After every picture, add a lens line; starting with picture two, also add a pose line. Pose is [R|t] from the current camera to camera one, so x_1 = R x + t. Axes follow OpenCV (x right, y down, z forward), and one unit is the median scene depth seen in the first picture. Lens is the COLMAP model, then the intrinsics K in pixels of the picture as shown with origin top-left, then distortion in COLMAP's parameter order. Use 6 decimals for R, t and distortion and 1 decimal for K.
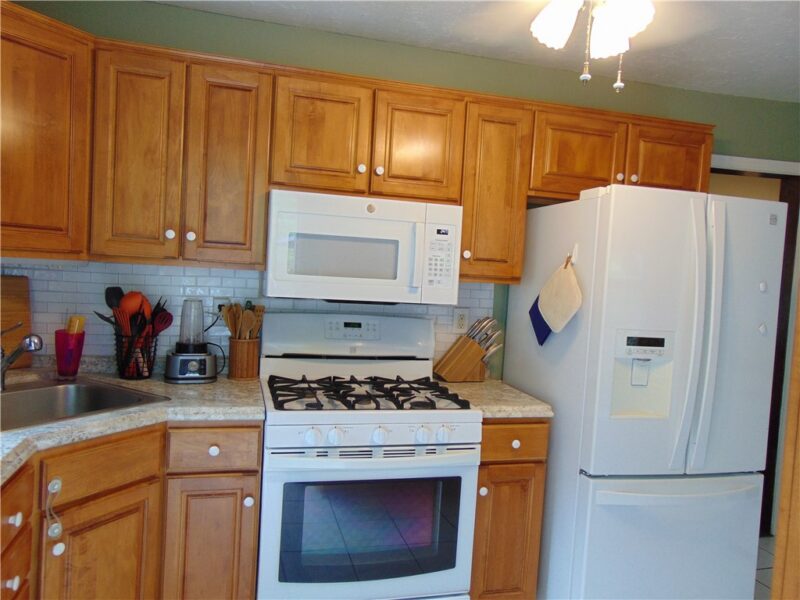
lens RADIAL K [[586.1, 0, 399.2], [0, 586.1, 299.3], [0, 0, 1]] dist [-0.015218, 0.020302]
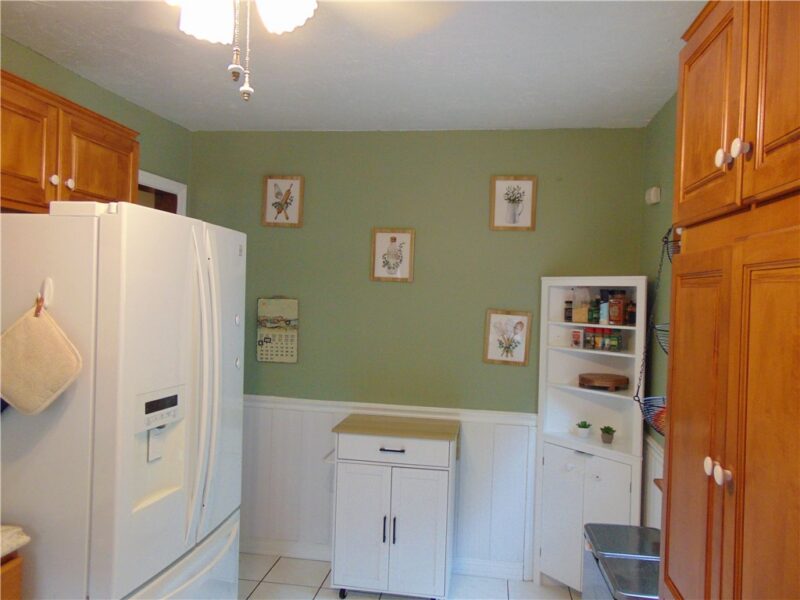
lens RADIAL K [[586.1, 0, 401.7], [0, 586.1, 301.1], [0, 0, 1]] dist [-0.015218, 0.020302]
pose [[0.390728, -0.056740, 0.918756, -0.138574], [0.037522, 0.998251, 0.045692, -0.072251], [-0.919741, 0.016621, 0.392174, 0.306899]]
